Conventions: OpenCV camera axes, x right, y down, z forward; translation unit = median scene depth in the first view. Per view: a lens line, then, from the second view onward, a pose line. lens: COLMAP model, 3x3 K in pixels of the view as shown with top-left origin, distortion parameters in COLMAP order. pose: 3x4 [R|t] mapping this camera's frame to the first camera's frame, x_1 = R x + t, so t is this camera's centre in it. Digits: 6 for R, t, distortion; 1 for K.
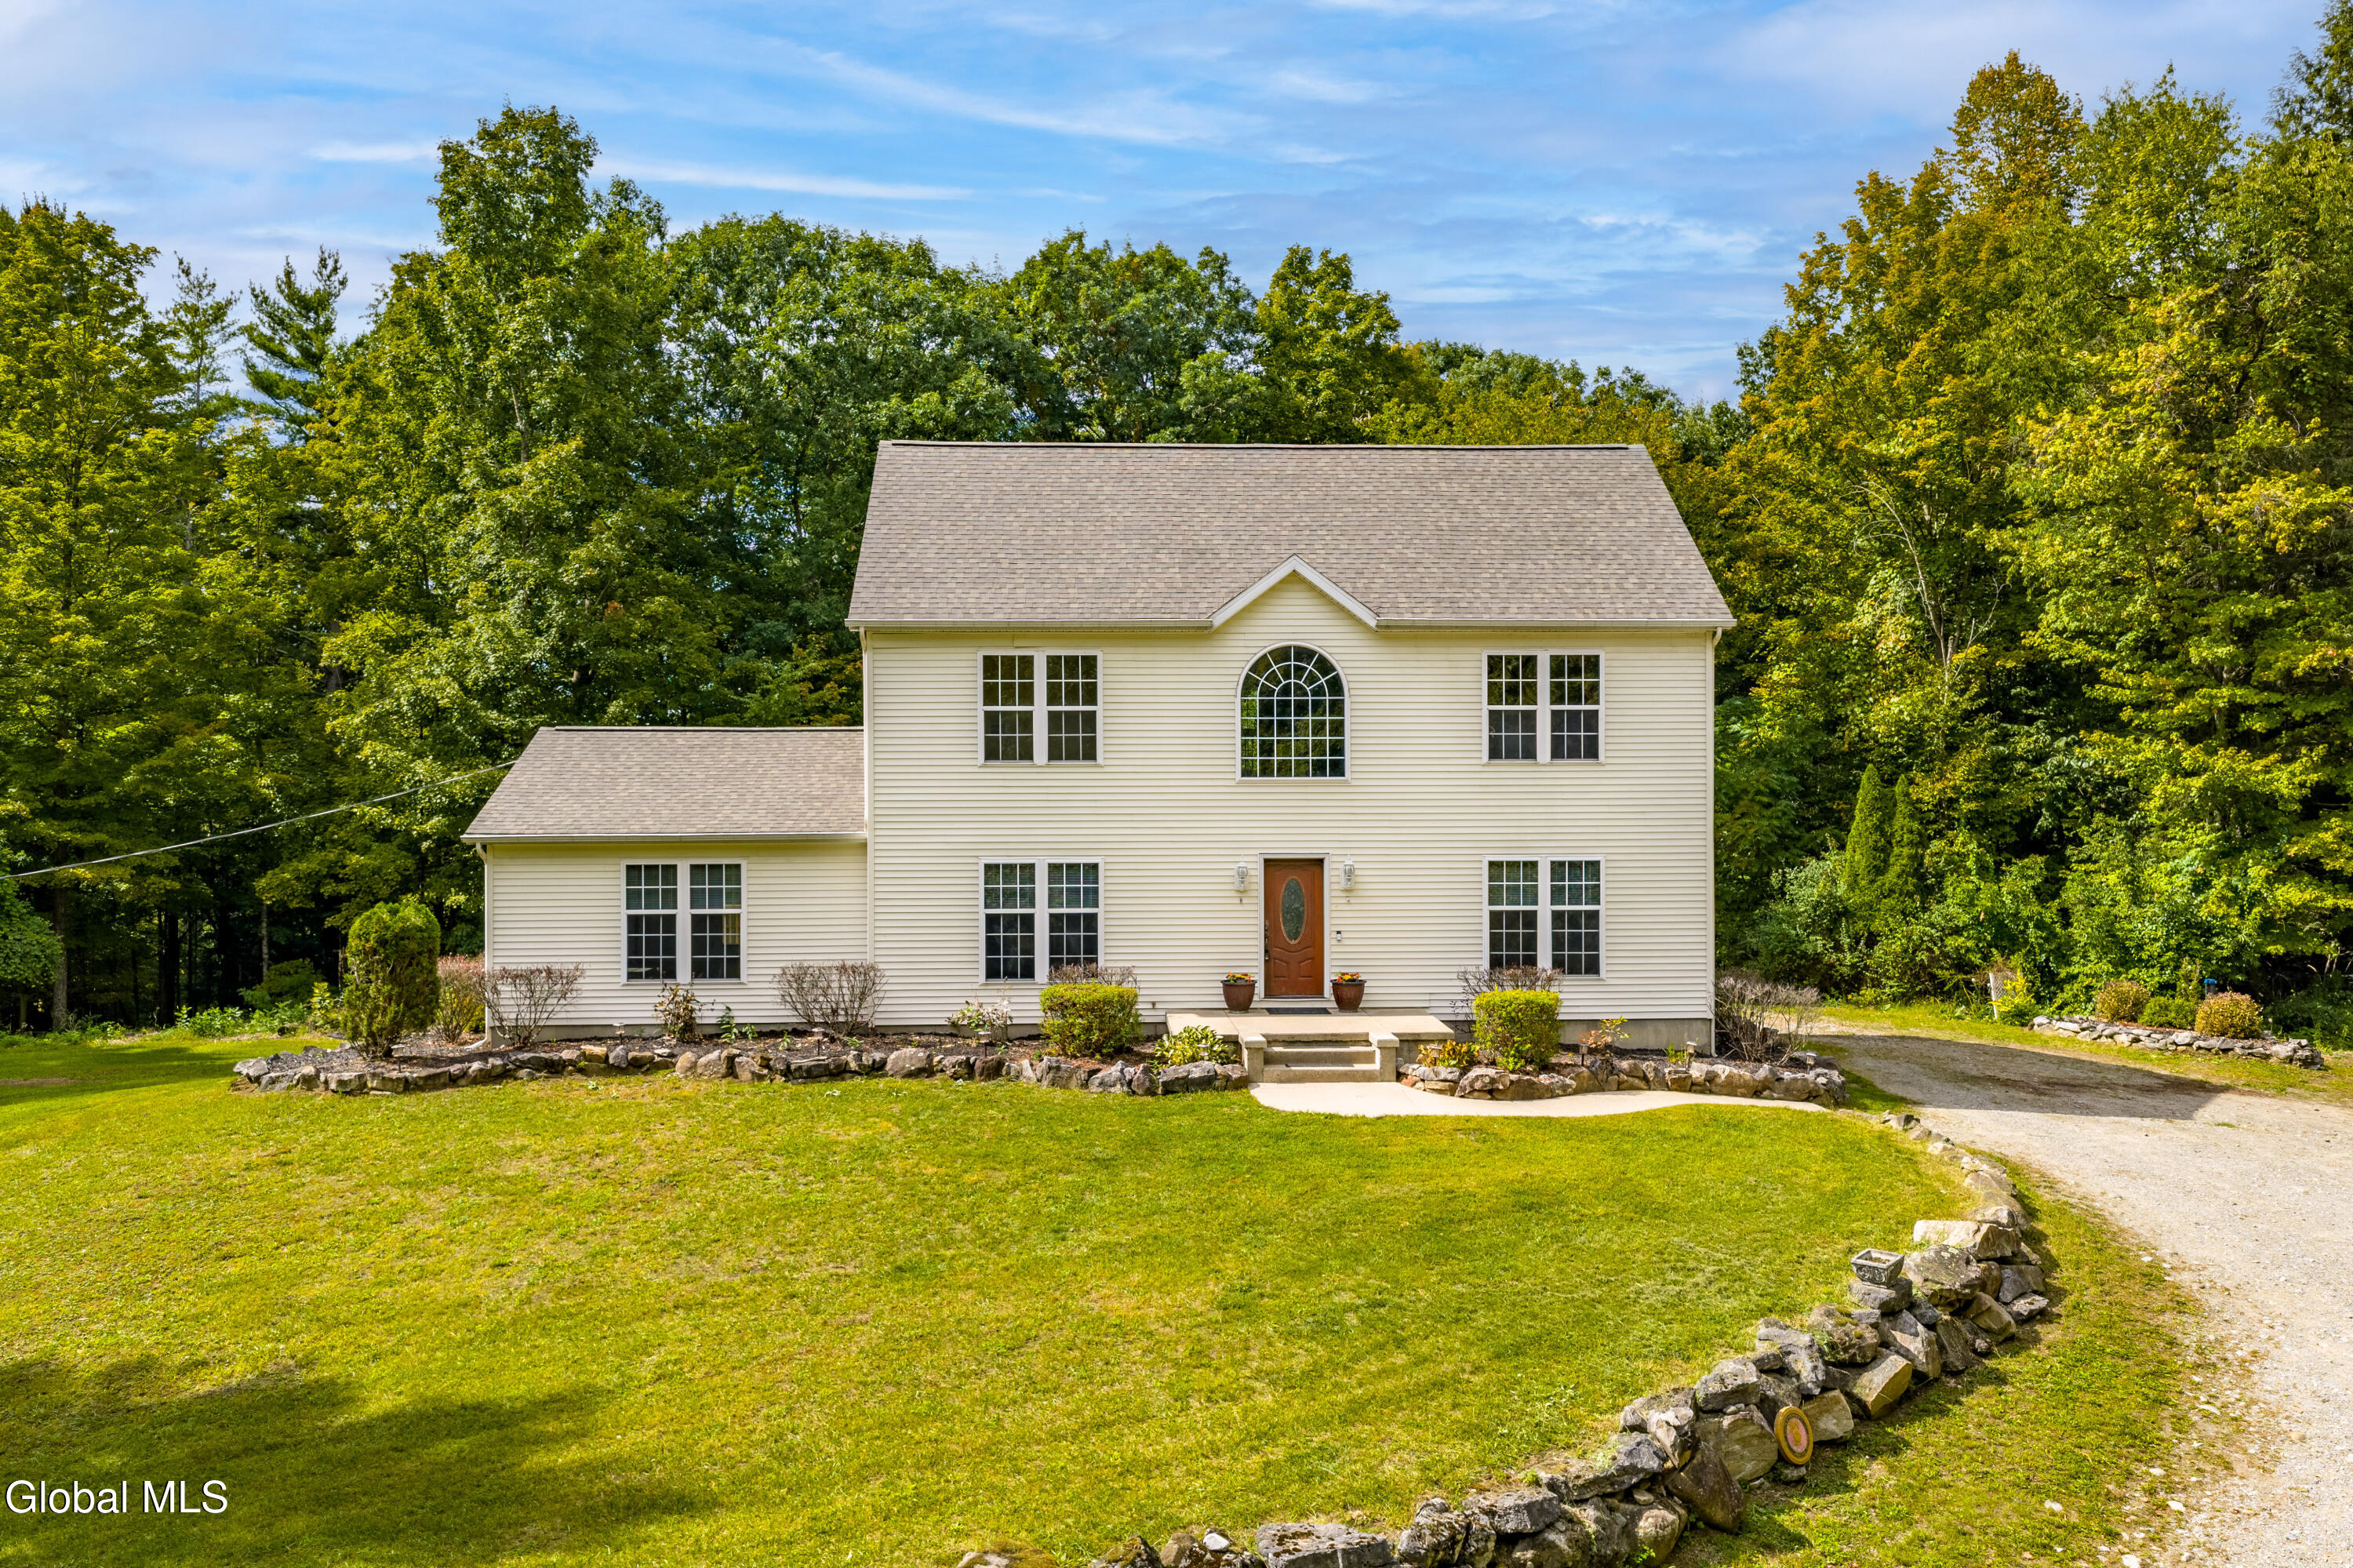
lens RADIAL K [[1938.5, 0, 1177.1], [0, 1938.5, 820.4], [0, 0, 1]] dist [0.028718, -0.058249]
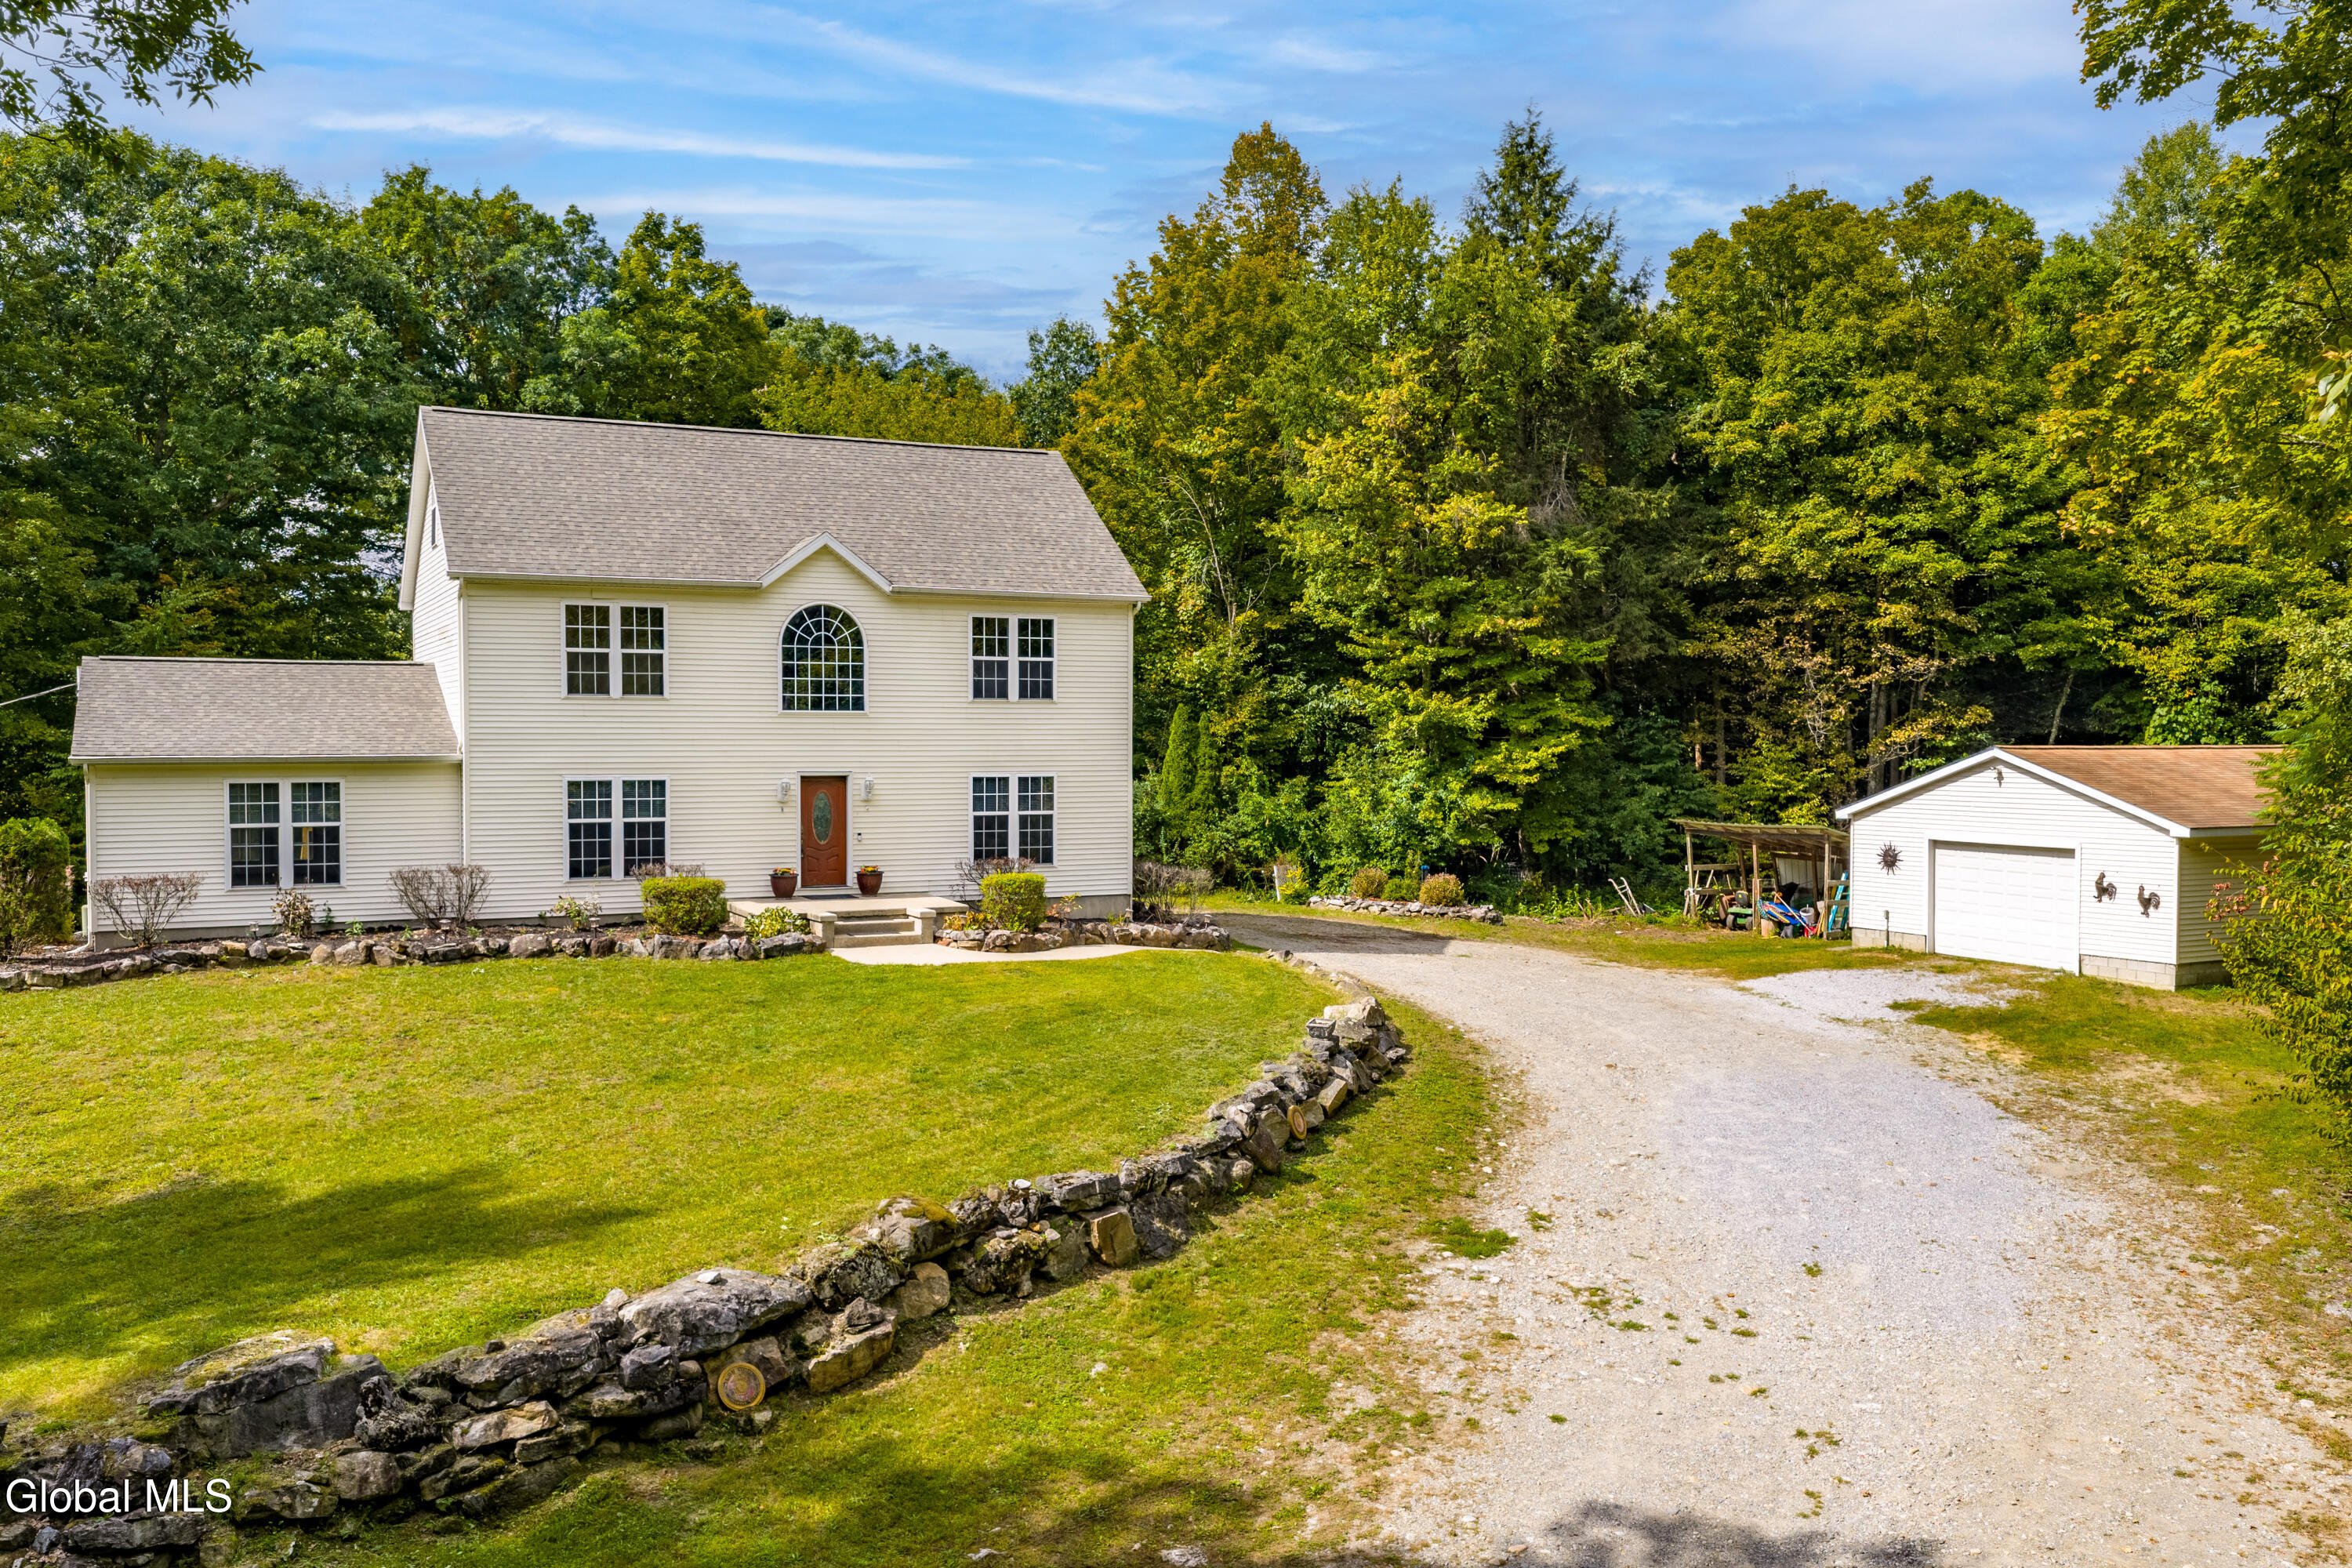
lens RADIAL K [[1937.6, 0, 1176.6], [0, 1937.6, 820.4], [0, 0, 1]] dist [0.028718, -0.058249]
pose [[0.918526, -0.012810, 0.395153, -0.225038], [-0.000689, 0.999422, 0.034000, 0.005787], [-0.395360, -0.031502, 0.917986, -0.237983]]
